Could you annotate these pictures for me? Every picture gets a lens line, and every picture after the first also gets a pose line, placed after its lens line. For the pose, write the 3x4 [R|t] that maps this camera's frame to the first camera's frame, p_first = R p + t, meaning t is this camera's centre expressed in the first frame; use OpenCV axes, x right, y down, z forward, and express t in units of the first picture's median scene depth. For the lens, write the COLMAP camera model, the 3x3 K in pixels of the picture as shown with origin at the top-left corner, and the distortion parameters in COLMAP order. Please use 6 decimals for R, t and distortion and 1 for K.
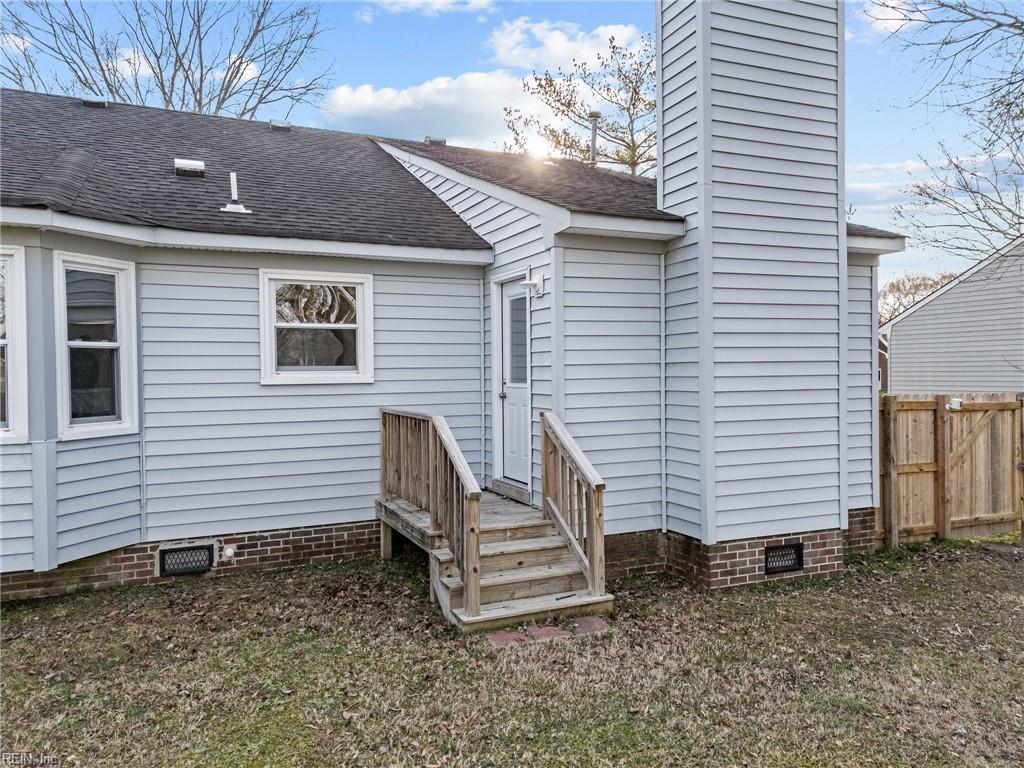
lens RADIAL K [[802.3, 0, 512.6], [0, 802.3, 383.9], [0, 0, 1]] dist [0.081346, -0.055082]
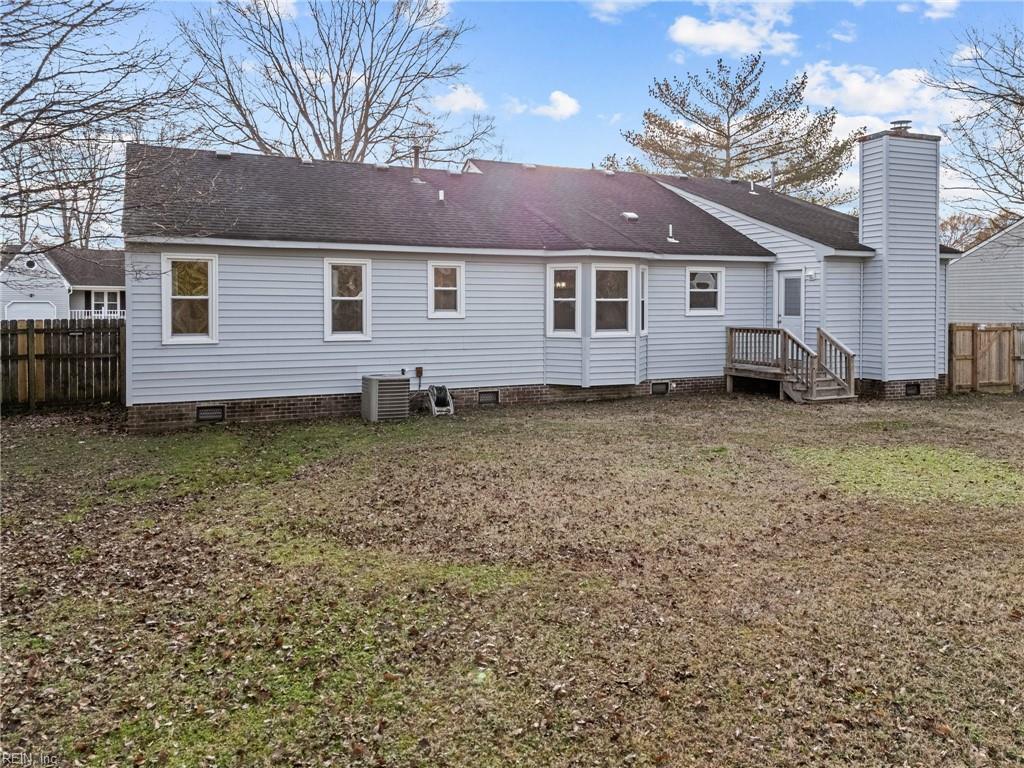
lens RADIAL K [[802.3, 0, 519.4], [0, 802.3, 321.0], [0, 0, 1]] dist [0.081346, -0.055082]
pose [[0.999951, 0.009495, 0.002918, -0.750236], [-0.009525, 0.999900, 0.010501, -0.003556], [-0.002818, -0.010528, 0.999941, -1.261744]]
